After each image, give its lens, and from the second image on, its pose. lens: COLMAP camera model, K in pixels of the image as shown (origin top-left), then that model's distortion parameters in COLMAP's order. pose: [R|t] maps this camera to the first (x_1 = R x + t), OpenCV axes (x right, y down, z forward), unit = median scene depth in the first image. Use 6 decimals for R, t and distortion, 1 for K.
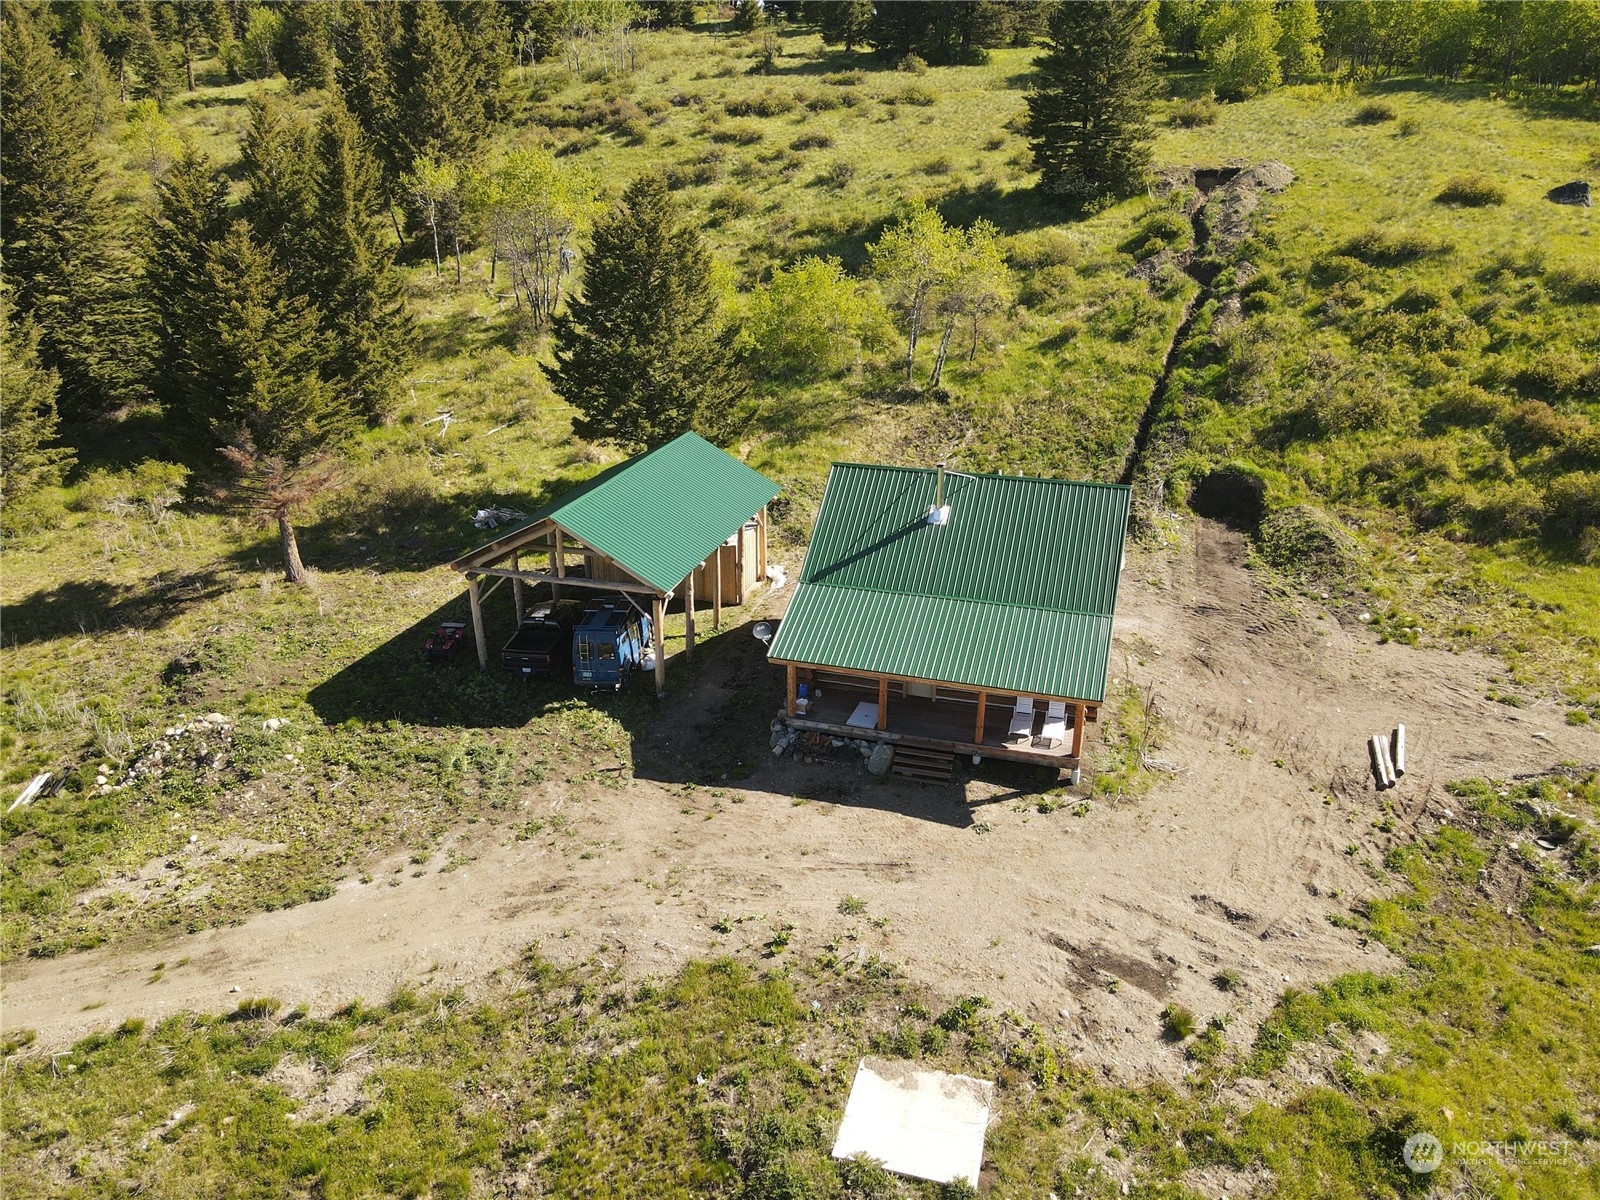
lens RADIAL K [[1179.5, 0, 795.4], [0, 1179.5, 577.9], [0, 0, 1]] dist [0.010370, 0.011738]
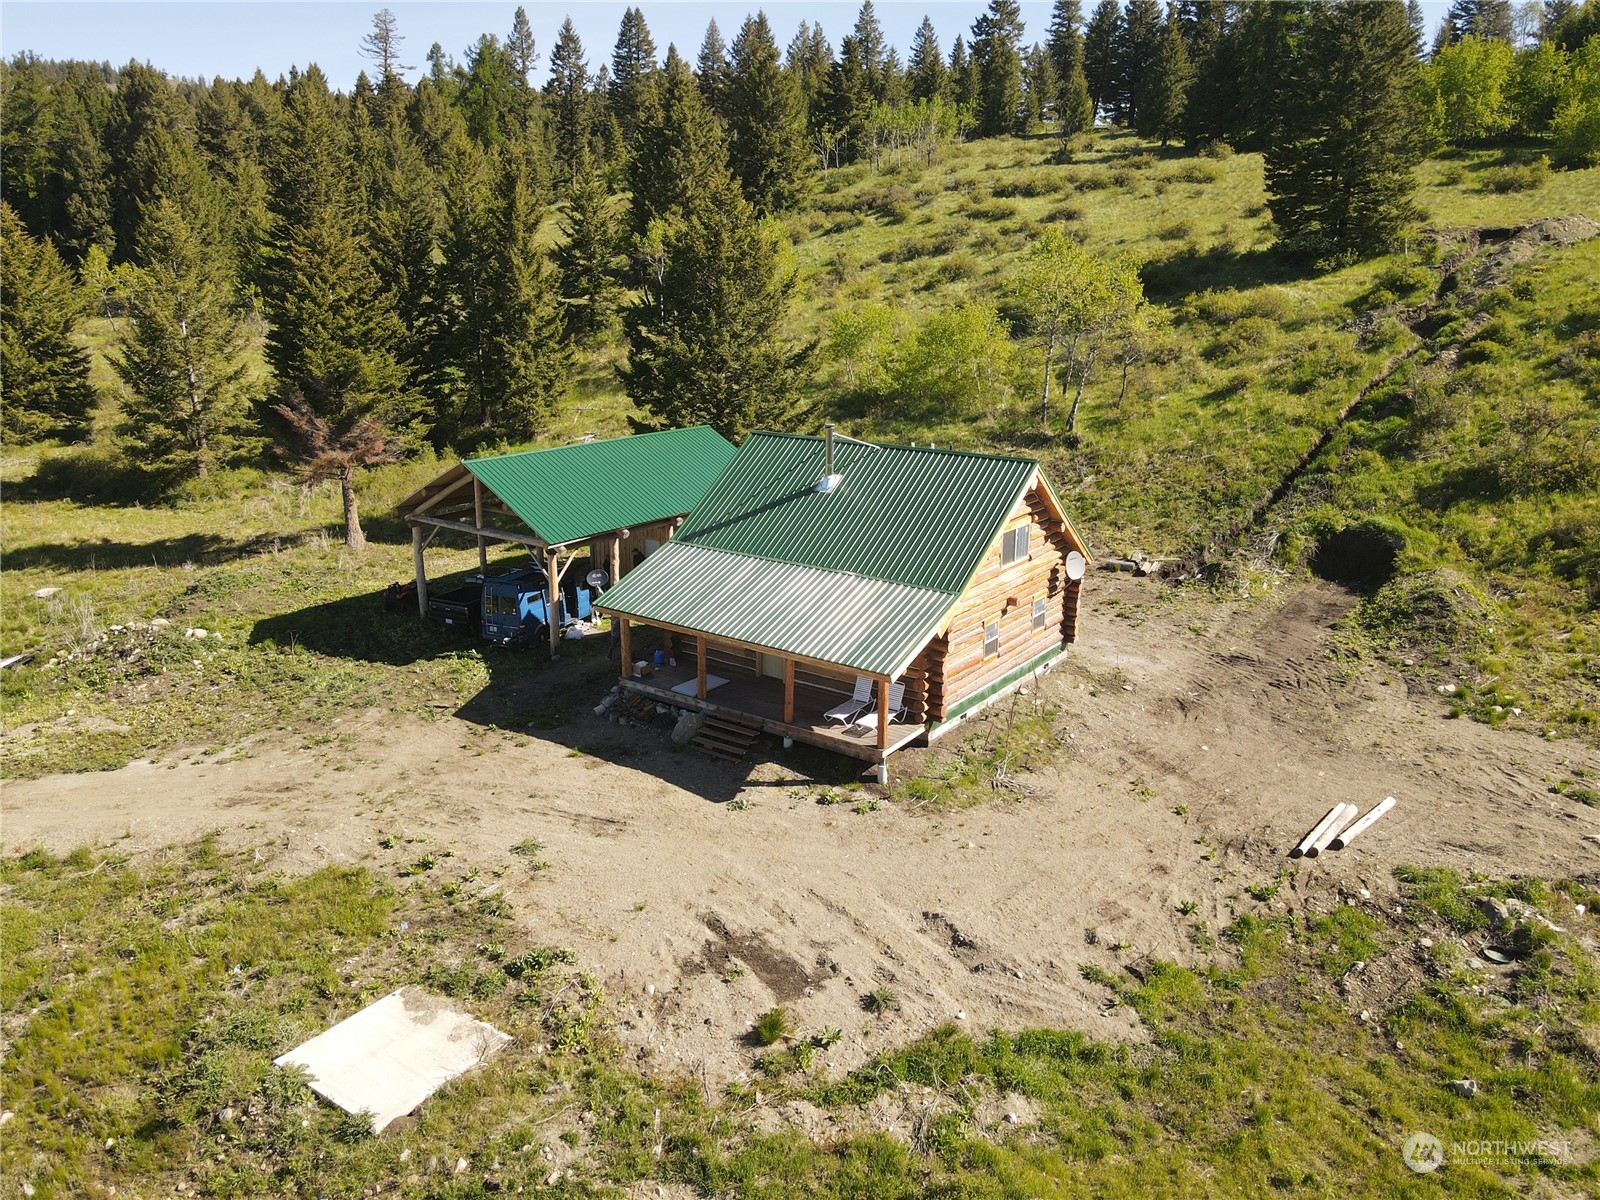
lens RADIAL K [[1179.5, 0, 795.4], [0, 1179.5, 577.9], [0, 0, 1]] dist [0.010370, 0.011738]
pose [[0.944200, 0.088089, -0.317374, 0.255858], [-0.121829, 0.988639, -0.088043, 0.065966], [0.306012, 0.121796, 0.944205, 0.098763]]
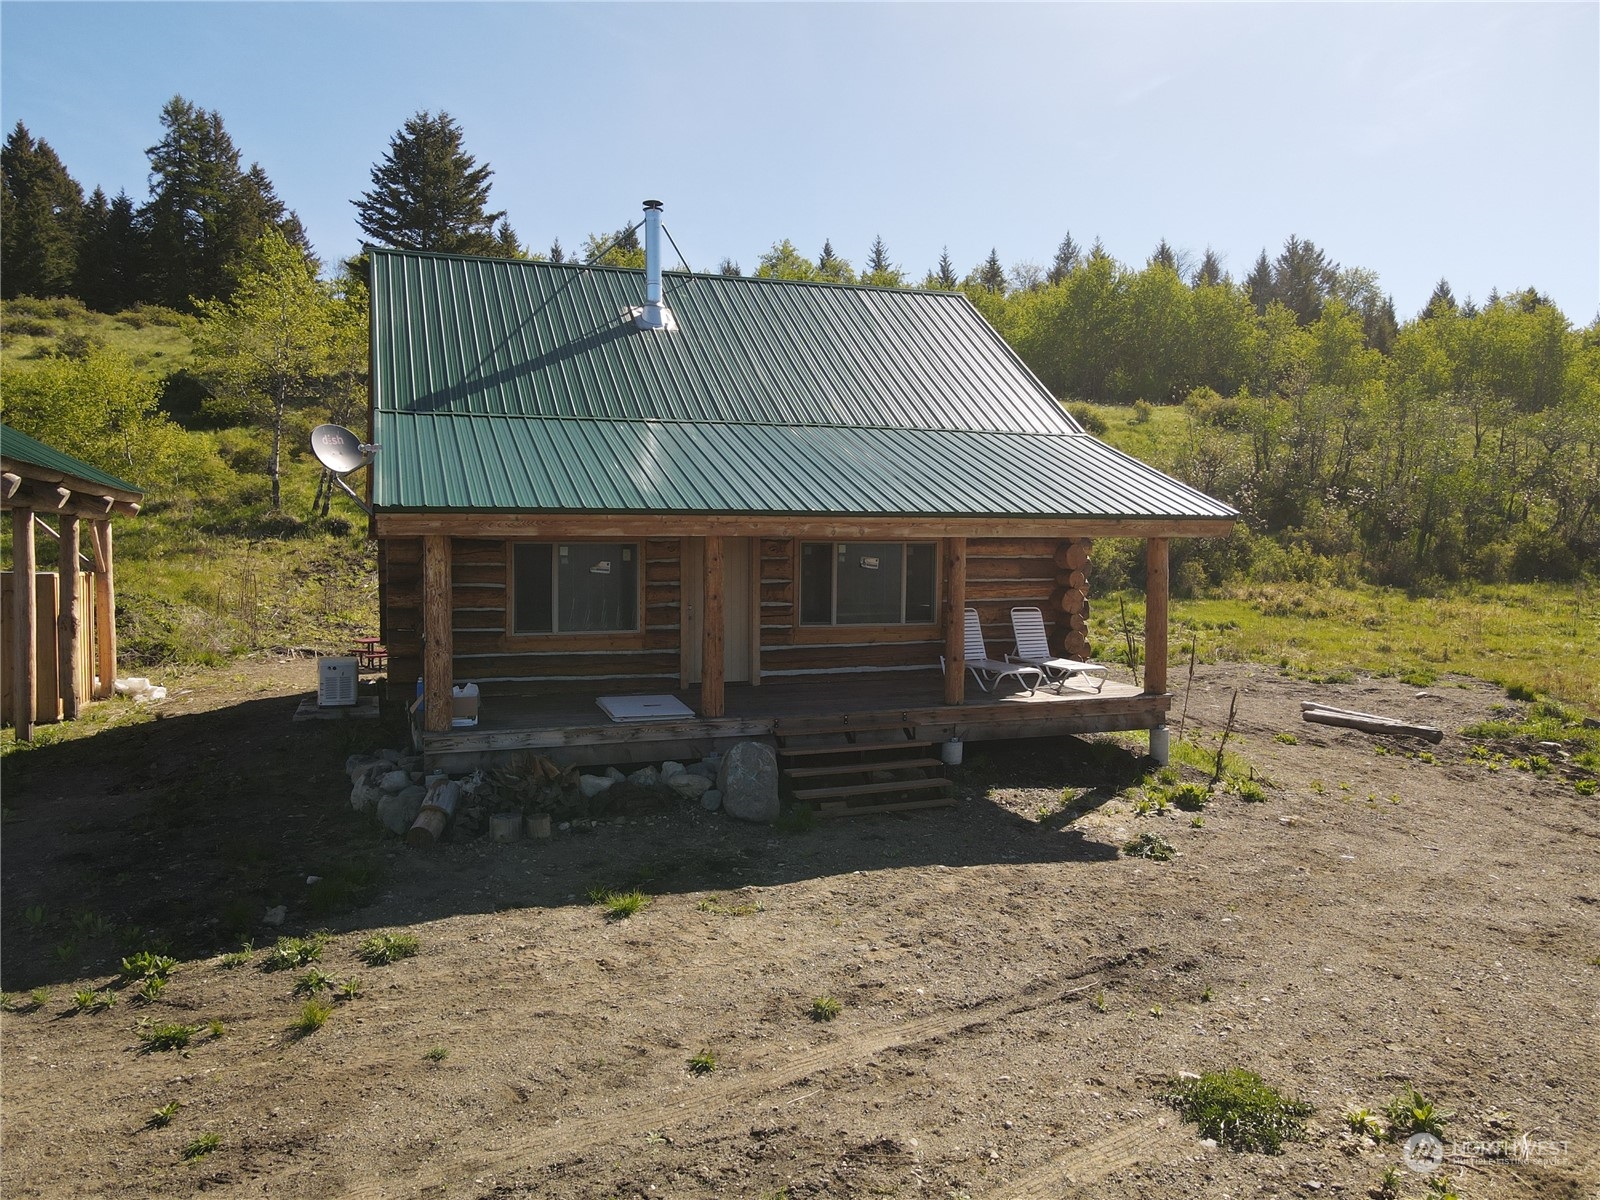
lens RADIAL K [[1179.5, 0, 795.4], [0, 1179.5, 577.9], [0, 0, 1]] dist [0.010370, 0.011738]
pose [[0.802695, -0.015171, 0.596197, -0.073451], [0.213056, 0.941004, -0.262905, 0.114867], [-0.557035, 0.338056, 0.758571, 0.429394]]
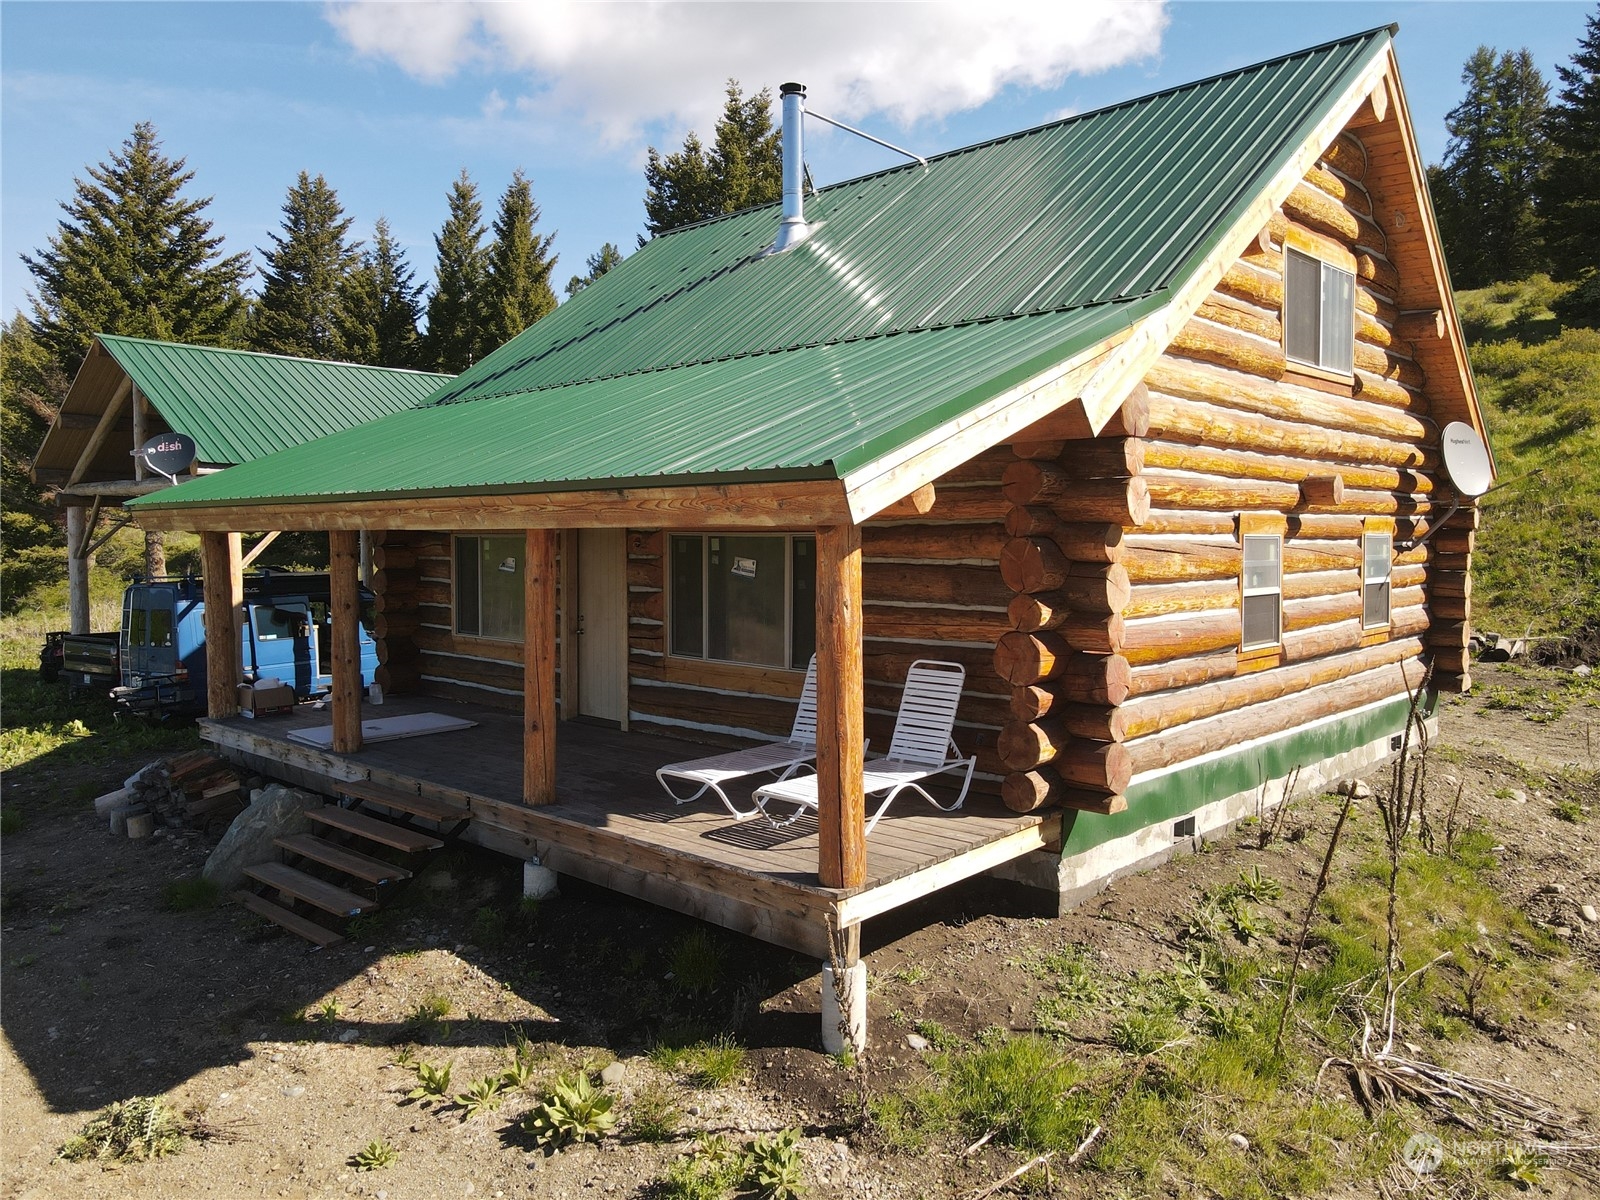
lens RADIAL K [[1179.5, 0, 795.4], [0, 1179.5, 577.9], [0, 0, 1]] dist [0.010370, 0.011738]
pose [[0.895771, 0.014658, -0.444274, 0.184384], [-0.155856, 0.946365, -0.283022, 0.093339], [0.416297, 0.322766, 0.850011, 0.480720]]
